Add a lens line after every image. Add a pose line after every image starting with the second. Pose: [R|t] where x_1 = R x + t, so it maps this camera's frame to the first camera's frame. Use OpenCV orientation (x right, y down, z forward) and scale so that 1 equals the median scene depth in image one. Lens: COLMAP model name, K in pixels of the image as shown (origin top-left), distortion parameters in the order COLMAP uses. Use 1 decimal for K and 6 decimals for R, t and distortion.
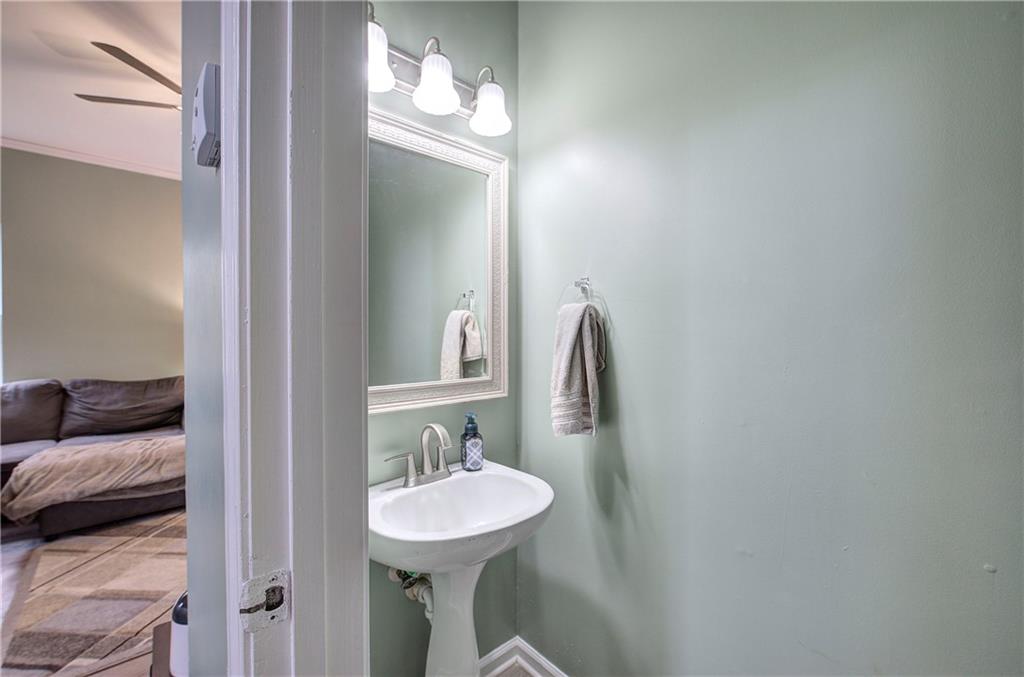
lens RADIAL K [[432.2, 0, 512.0], [0, 432.2, 338.5], [0, 0, 1]] dist [-0.002076, 0.000637]
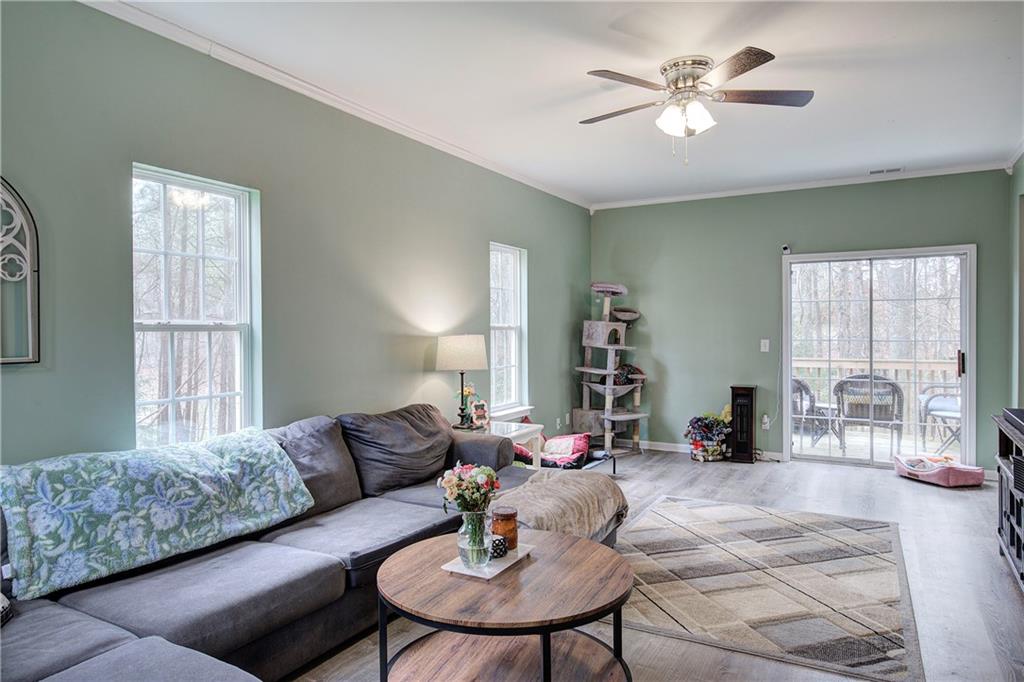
lens RADIAL K [[657.4, 0, 489.0], [0, 657.4, 341.6], [0, 0, 1]] dist [-0.016455, 0.000340]
pose [[0.947089, -0.025851, 0.319930, -1.434254], [0.028439, 0.999590, -0.003420, -0.016501], [-0.319710, 0.012338, 0.947435, -0.110615]]
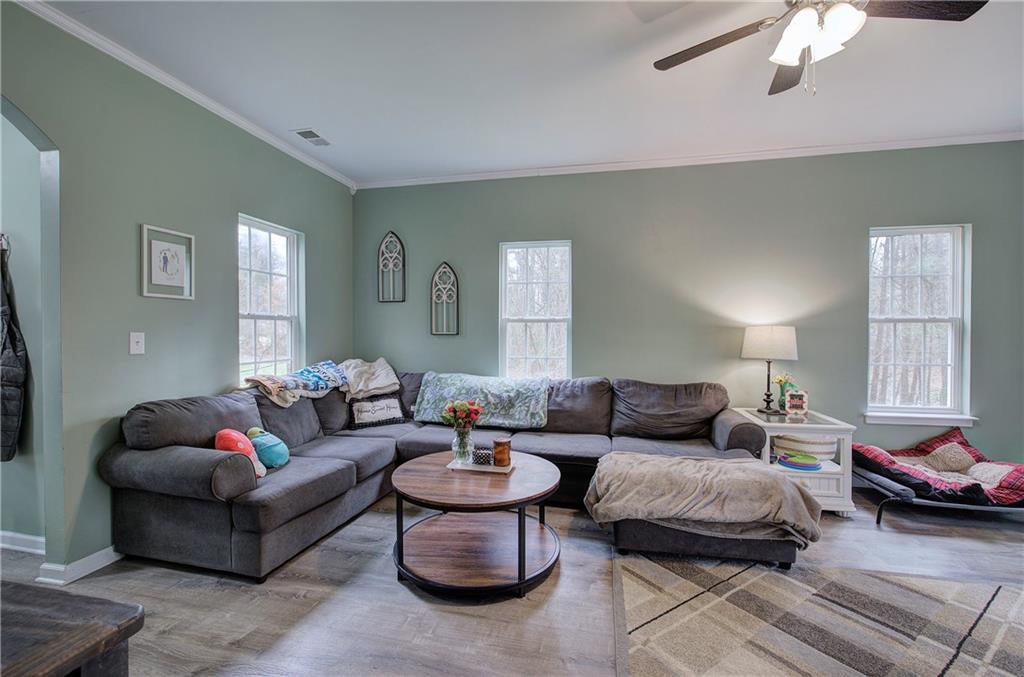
lens RADIAL K [[432.2, 0, 512.0], [0, 432.2, 338.5], [0, 0, 1]] dist [-0.002076, 0.000637]
pose [[0.596349, 0.010954, -0.802651, -0.420791], [-0.014280, 0.999893, 0.003036, -0.002145], [0.802599, 0.009651, 0.596441, 0.216377]]
